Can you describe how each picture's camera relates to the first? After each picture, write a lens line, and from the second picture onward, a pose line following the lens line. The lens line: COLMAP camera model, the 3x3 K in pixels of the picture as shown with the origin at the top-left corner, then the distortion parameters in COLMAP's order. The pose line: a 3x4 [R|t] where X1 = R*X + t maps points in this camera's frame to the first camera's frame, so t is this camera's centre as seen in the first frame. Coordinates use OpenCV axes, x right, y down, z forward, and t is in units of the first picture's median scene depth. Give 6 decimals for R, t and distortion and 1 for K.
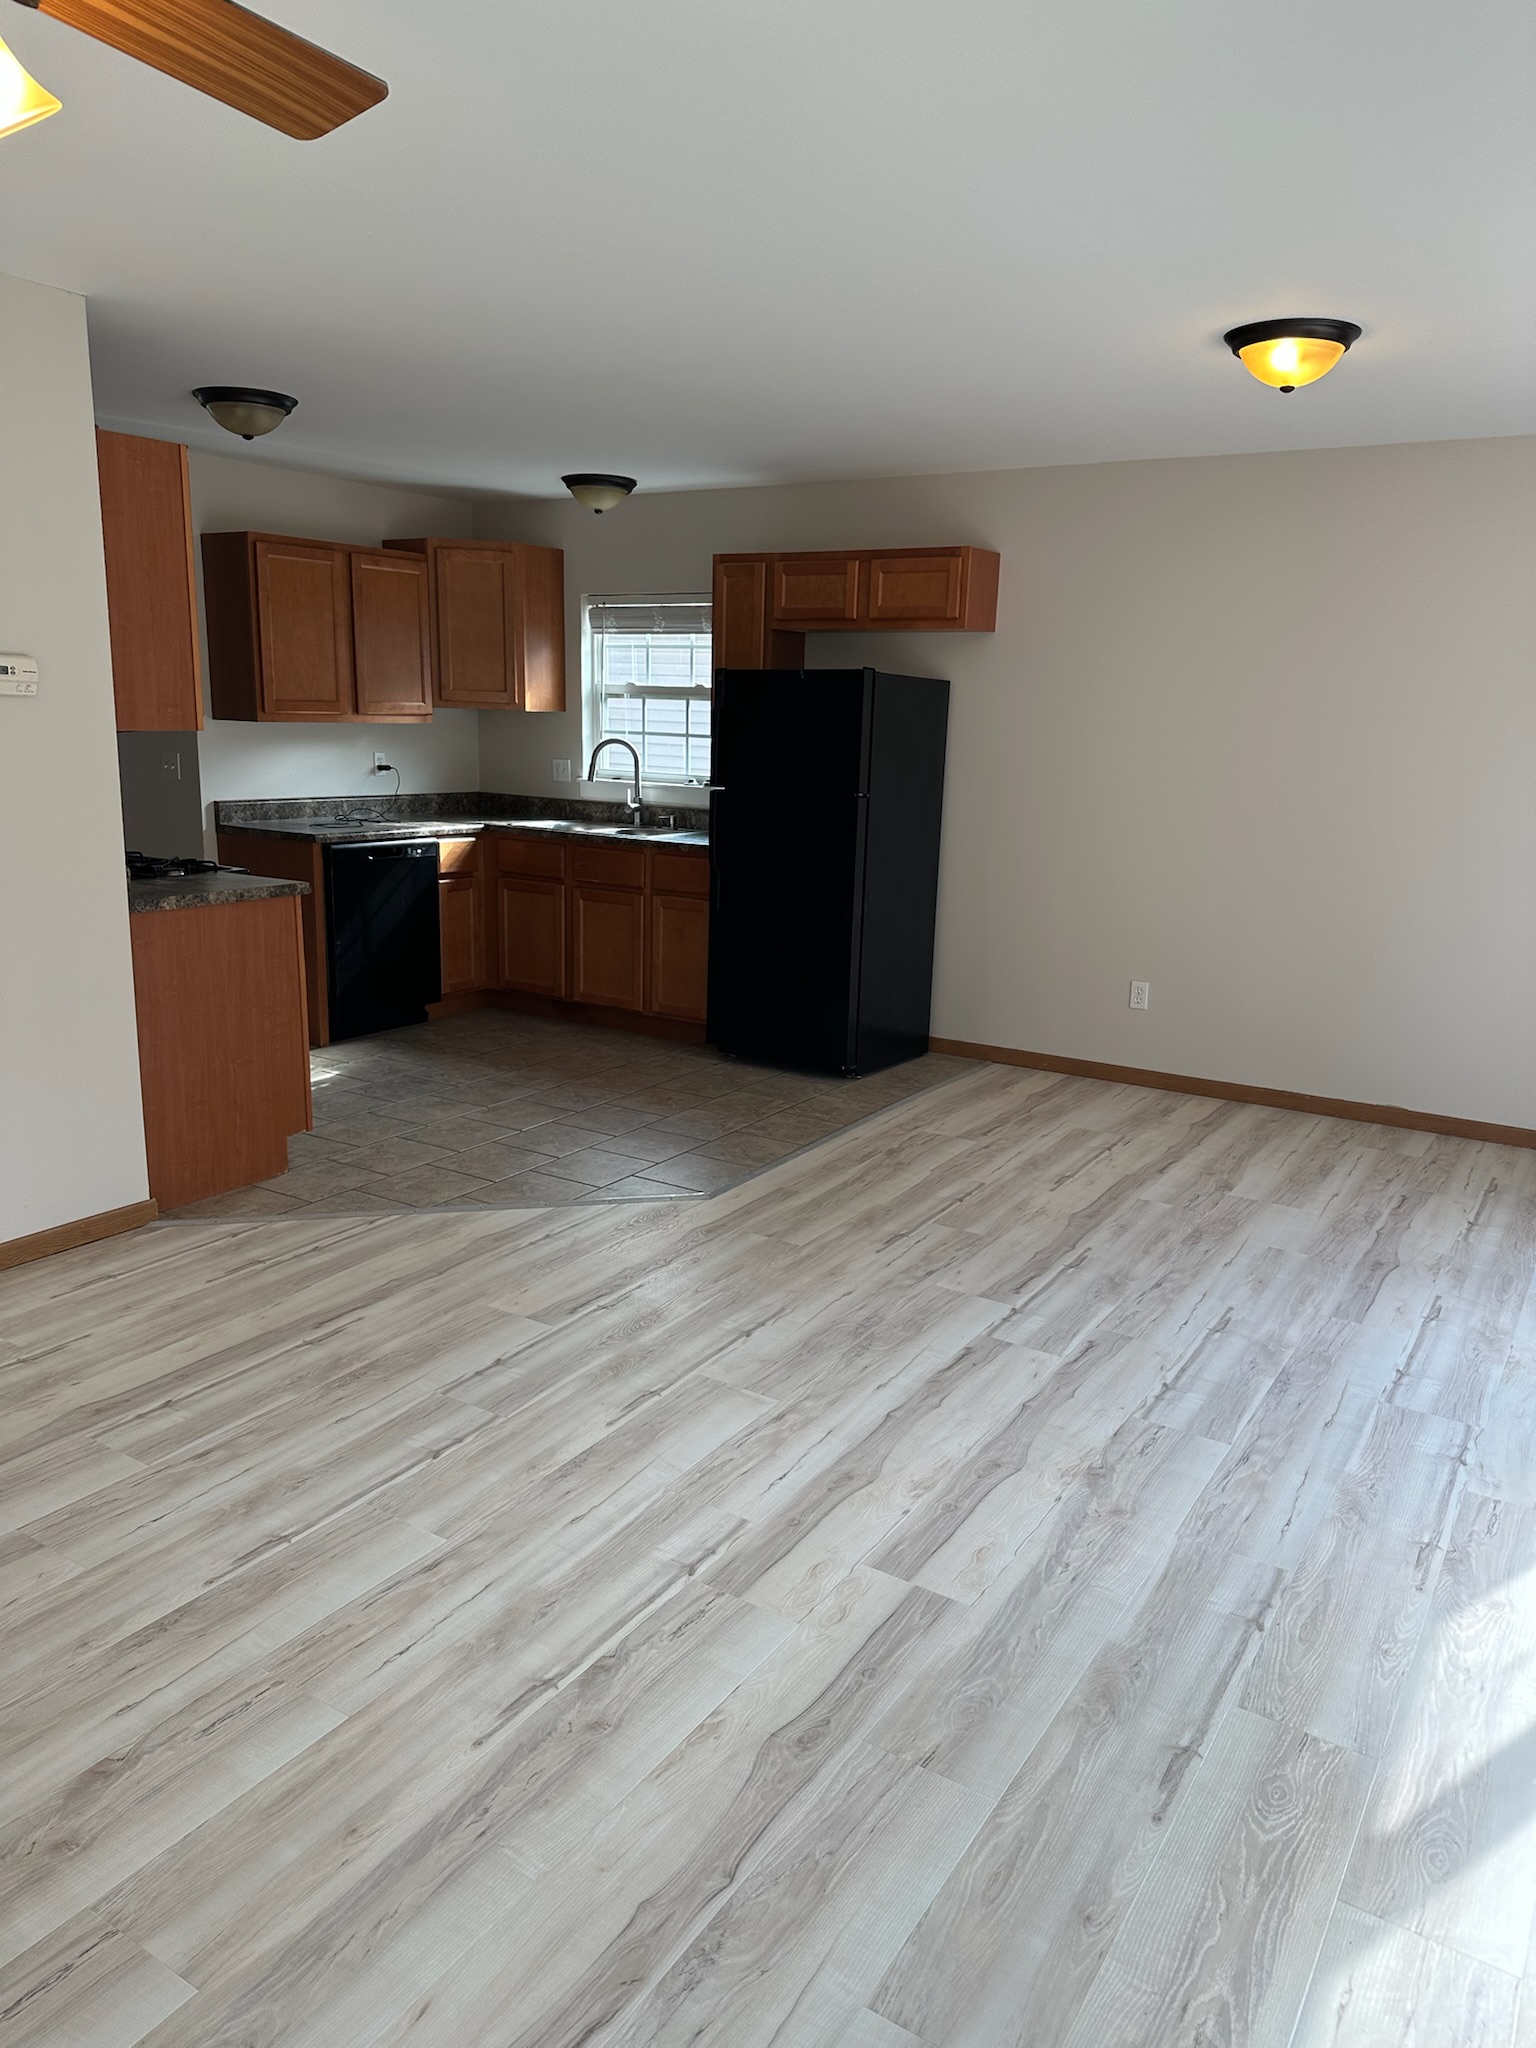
lens RADIAL K [[1407.5, 0, 768.0], [0, 1407.5, 1024.0], [0, 0, 1]] dist [0.205318, -0.425417]
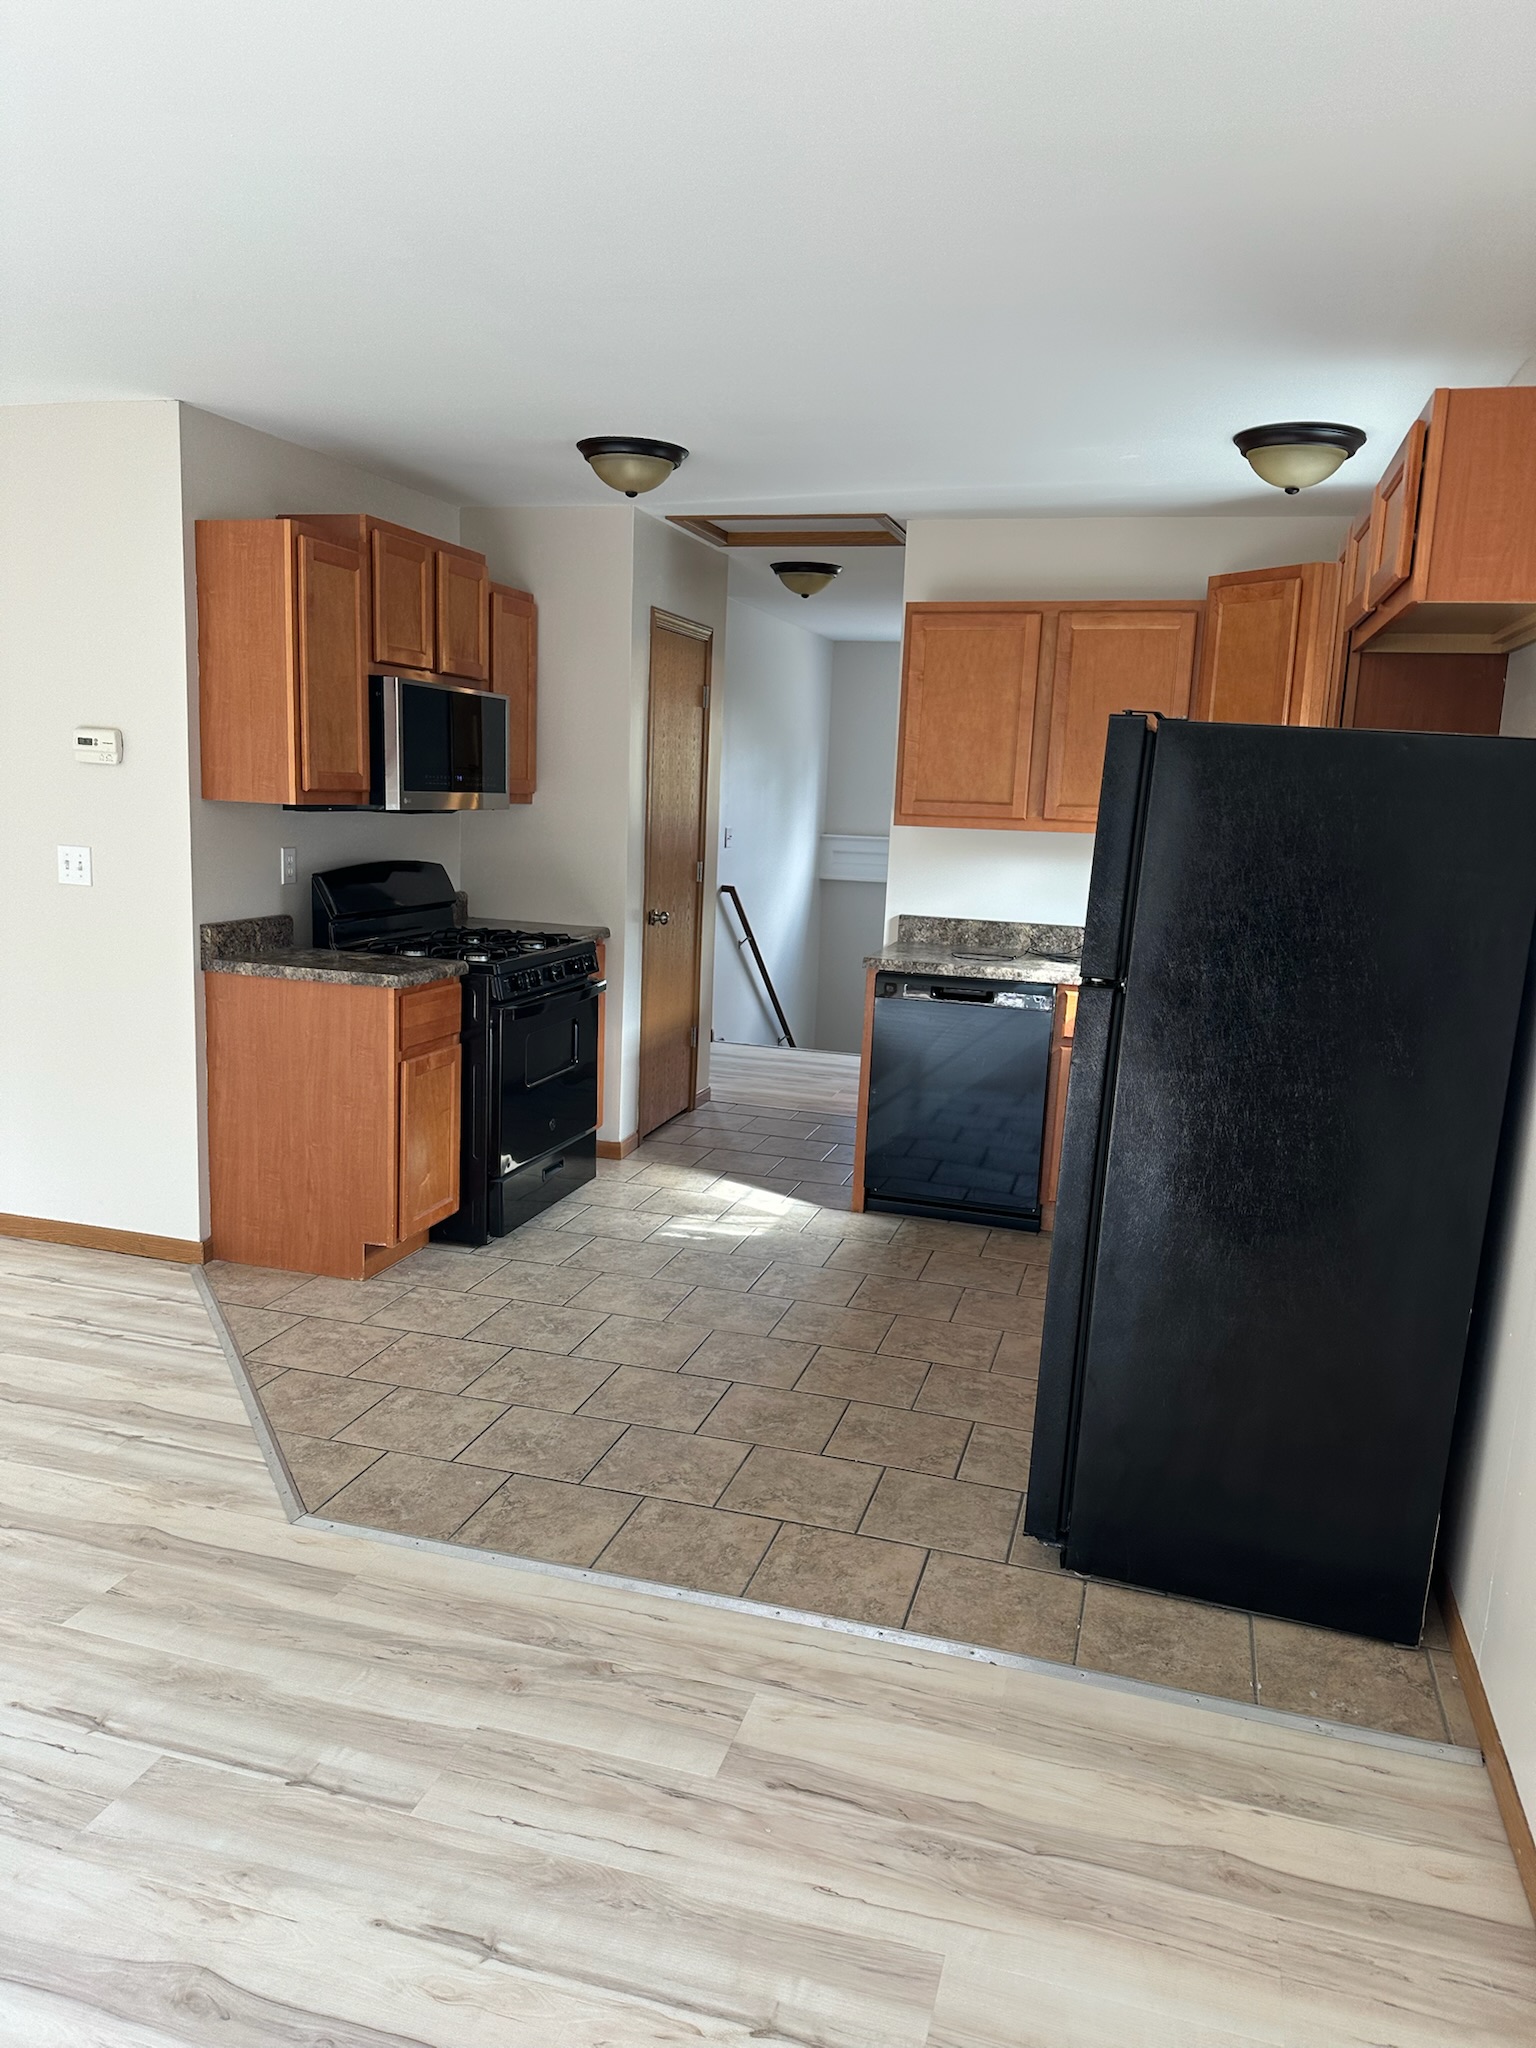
lens RADIAL K [[1421.4, 0, 768.0], [0, 1421.4, 1024.0], [0, 0, 1]] dist [0.071514, -0.087383]
pose [[0.281988, 0.151145, -0.947437, 0.475154], [-0.241825, 0.966827, 0.082264, -0.158208], [0.928441, 0.205917, 0.309184, 0.747723]]
